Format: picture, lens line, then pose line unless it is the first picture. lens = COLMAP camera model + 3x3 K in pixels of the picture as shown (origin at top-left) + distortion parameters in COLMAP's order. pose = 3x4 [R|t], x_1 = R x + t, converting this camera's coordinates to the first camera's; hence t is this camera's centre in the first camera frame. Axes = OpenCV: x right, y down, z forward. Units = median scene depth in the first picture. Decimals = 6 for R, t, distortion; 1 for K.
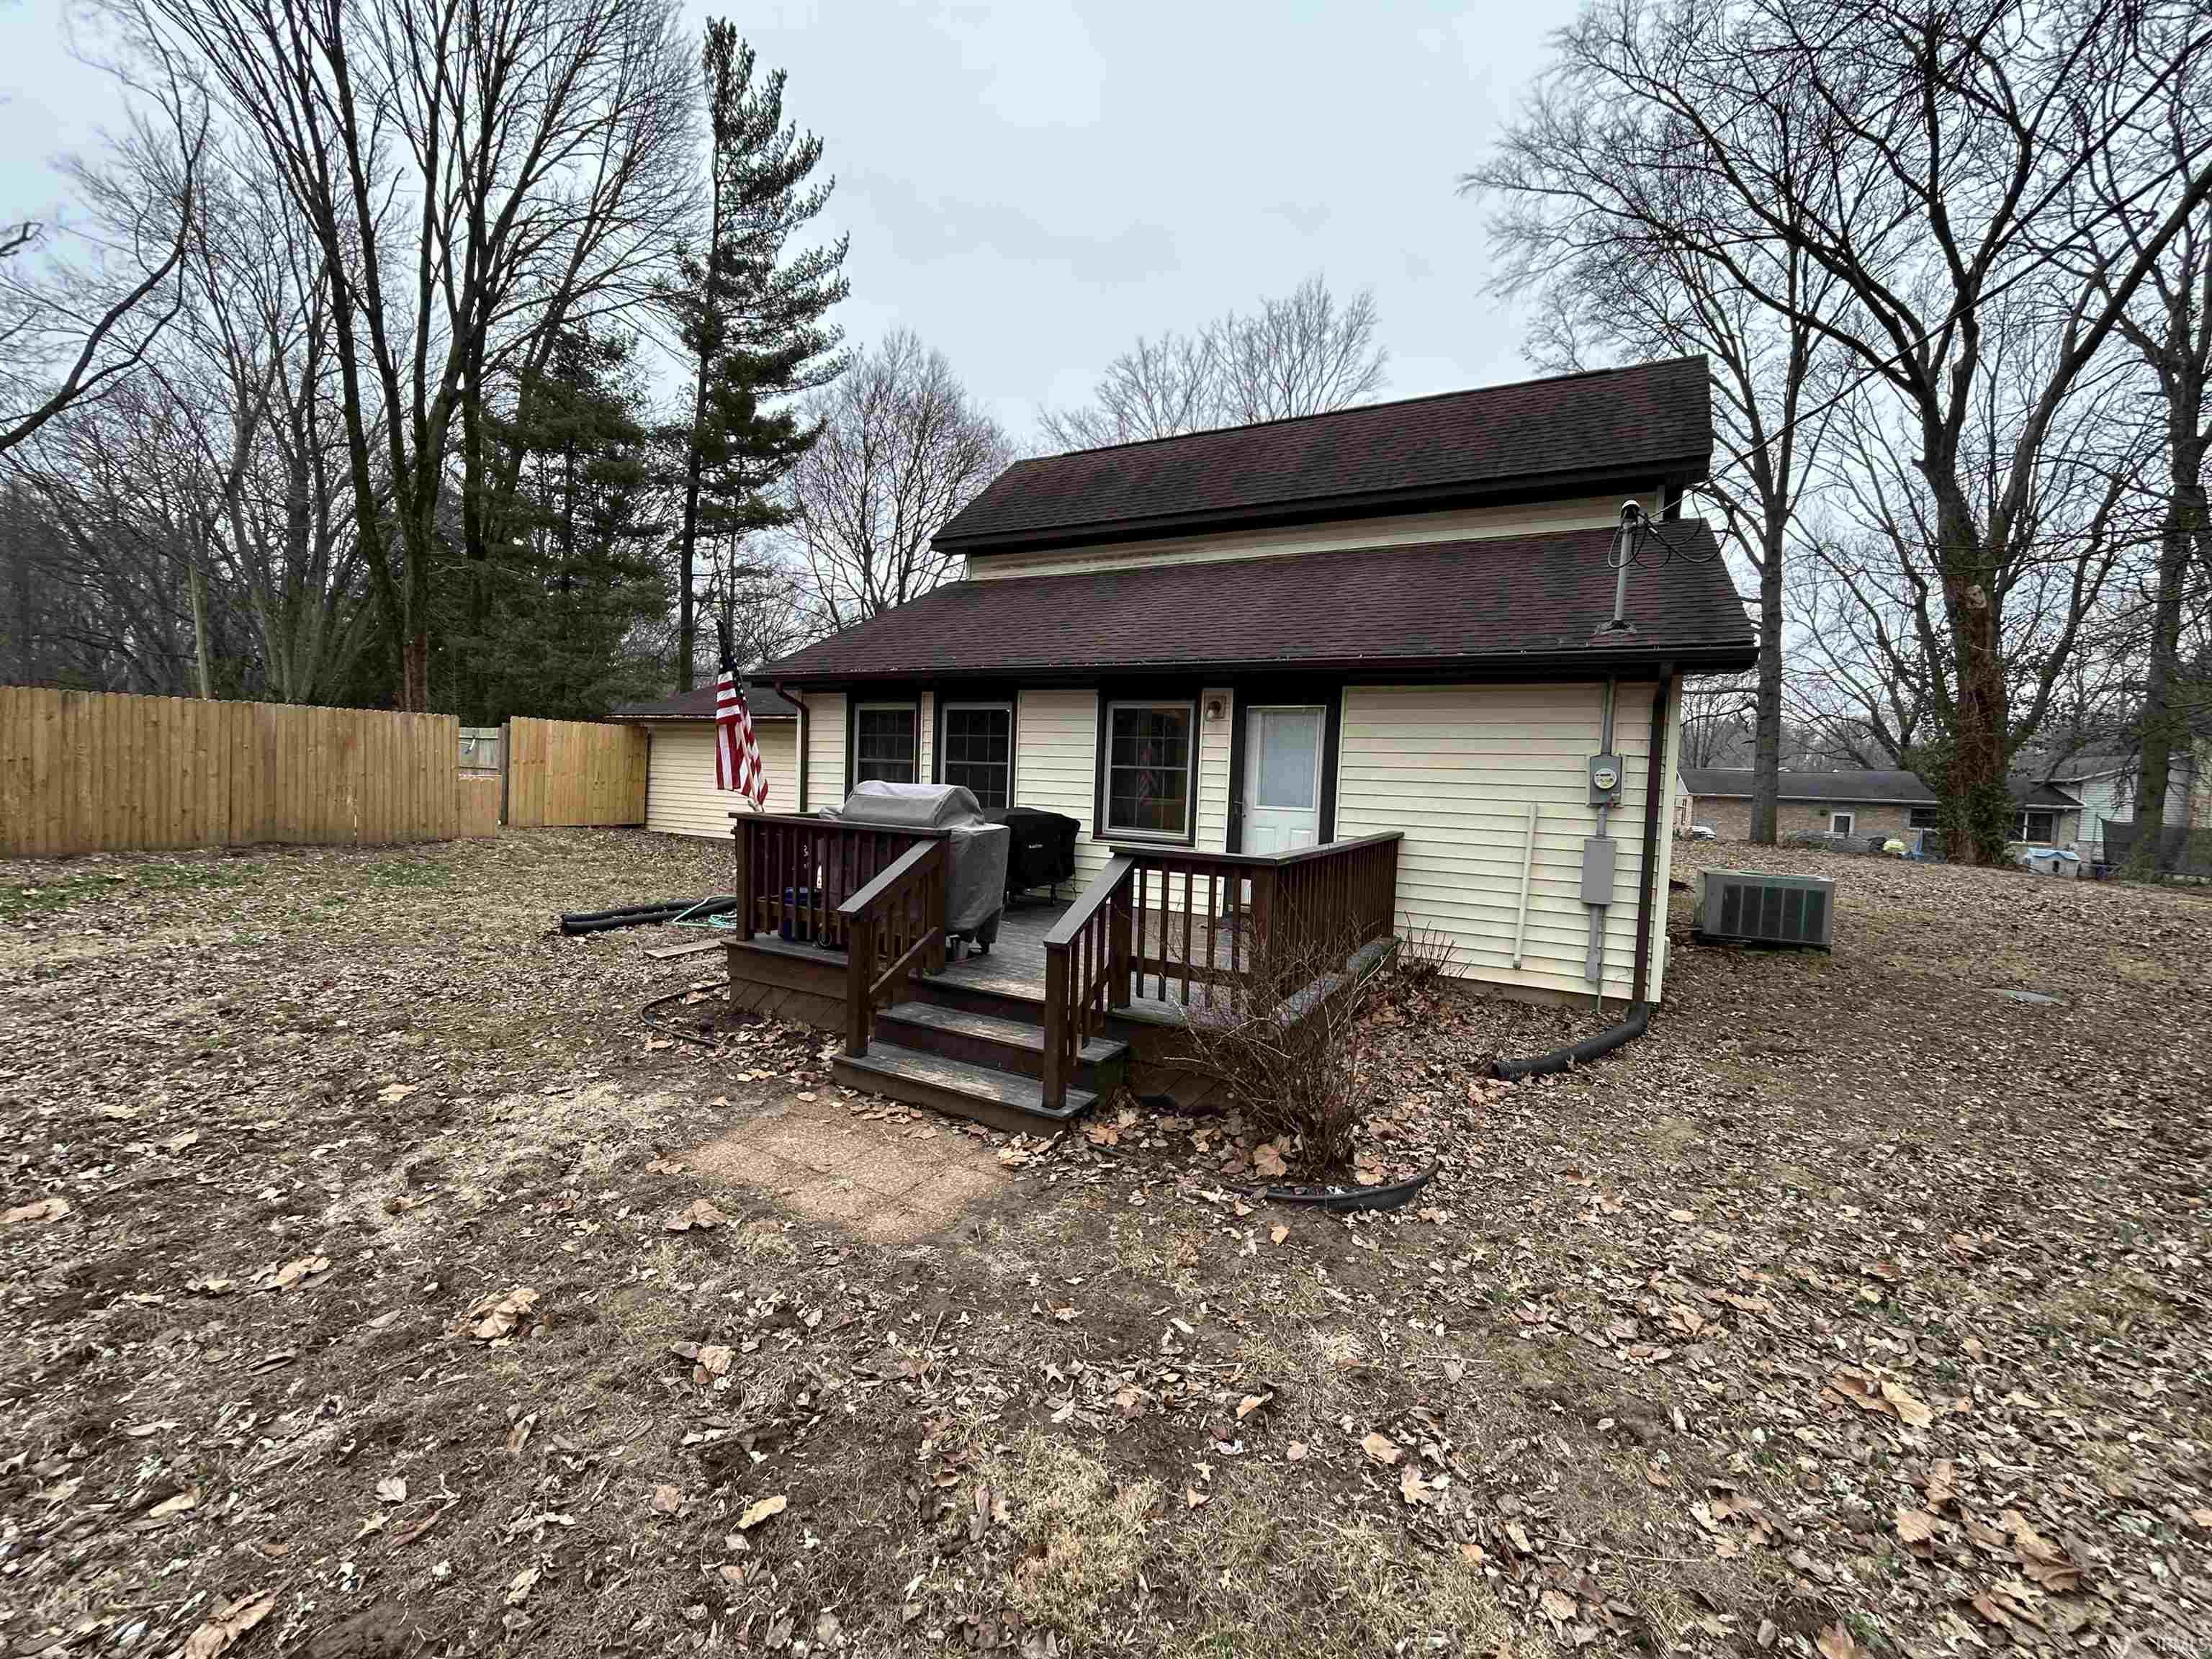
lens RADIAL K [[899.3, 0, 1108.6], [0, 899.3, 828.2], [0, 0, 1]] dist [-0.005356, -0.000570]
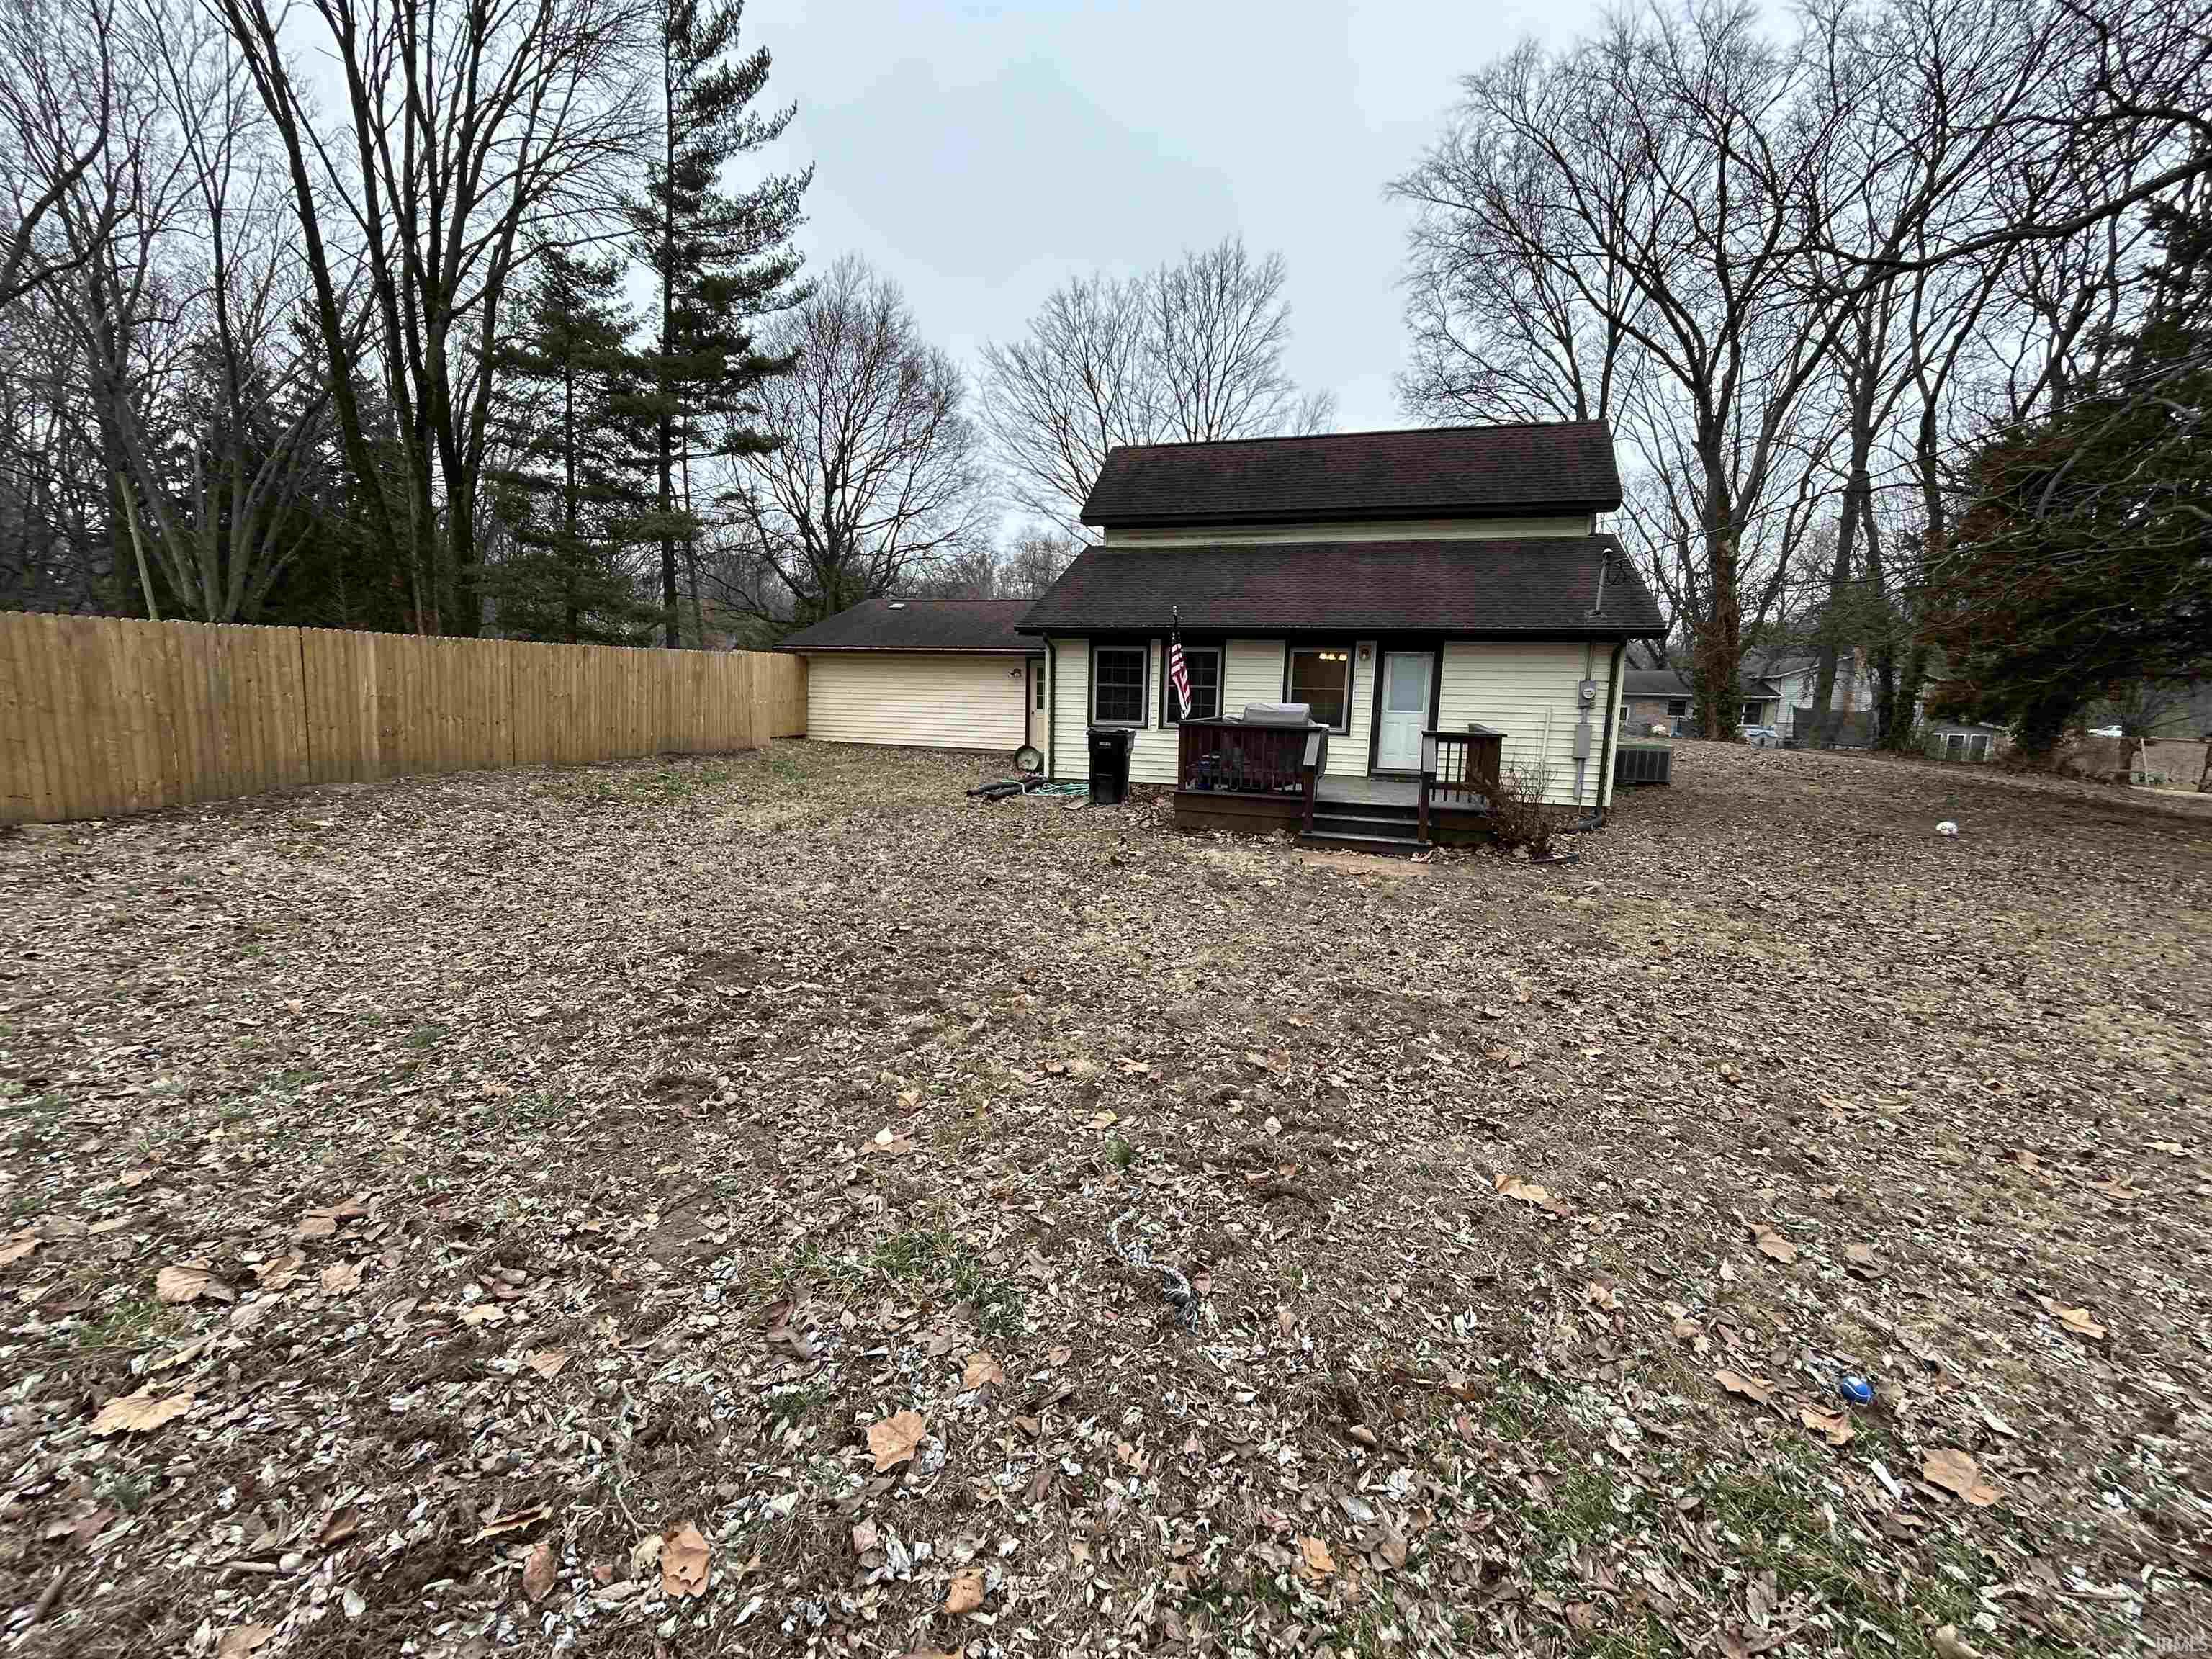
lens RADIAL K [[903.2, 0, 1101.0], [0, 903.2, 829.8], [0, 0, 1]] dist [-0.000176, 0.002432]
pose [[0.981027, -0.045678, 0.188414, -0.282698], [0.025180, 0.993637, 0.109782, -0.000826], [-0.192230, -0.102955, 0.975934, -0.240820]]
